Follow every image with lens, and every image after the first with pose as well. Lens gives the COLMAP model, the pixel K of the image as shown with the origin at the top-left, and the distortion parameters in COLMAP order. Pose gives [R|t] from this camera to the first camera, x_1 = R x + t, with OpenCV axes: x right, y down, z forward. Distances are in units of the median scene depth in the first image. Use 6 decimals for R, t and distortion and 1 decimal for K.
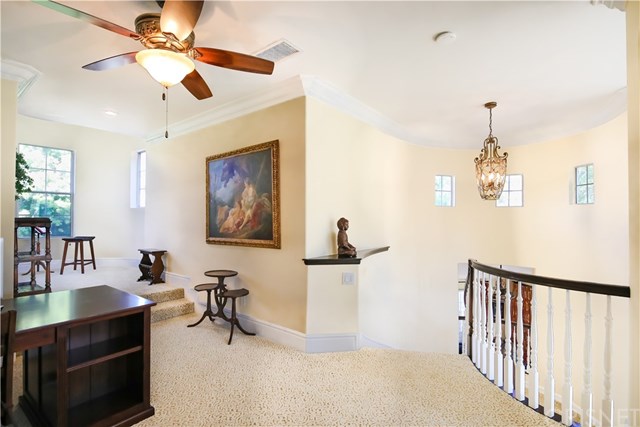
lens RADIAL K [[315.2, 0, 320.0], [0, 315.2, 213.5], [0, 0, 1]] dist [0.000641, -0.000007]
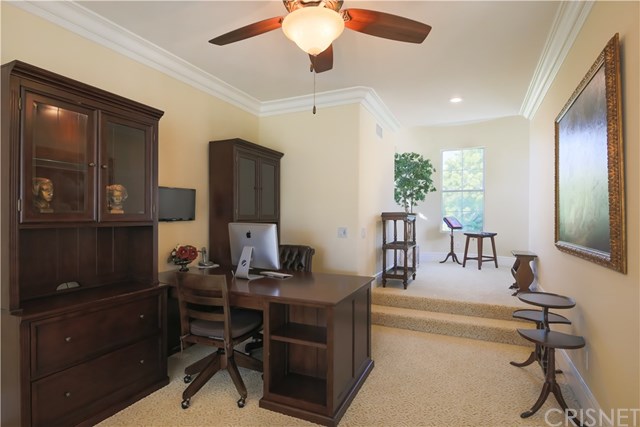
lens RADIAL K [[330.0, 0, 320.0], [0, 330.0, 213.5], [0, 0, 1]] dist [0.001357, -0.000442]
pose [[0.241247, -0.007691, -0.970433, 0.132407], [0.011620, 0.999920, -0.005036, 0.013135], [0.970394, -0.010062, 0.241317, 0.265172]]
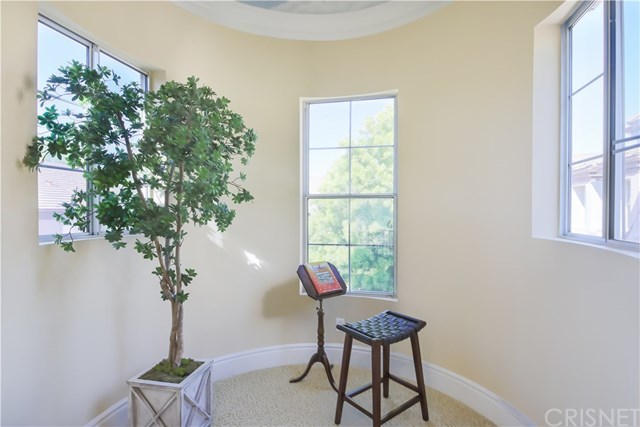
lens RADIAL K [[330.0, 0, 320.0], [0, 330.0, 213.5], [0, 0, 1]] dist [0.001357, -0.000442]
pose [[0.423307, -0.000320, -0.905986, -0.479637], [0.009007, 0.999952, 0.003855, -0.047825], [0.905942, -0.009792, 0.423289, 0.811692]]
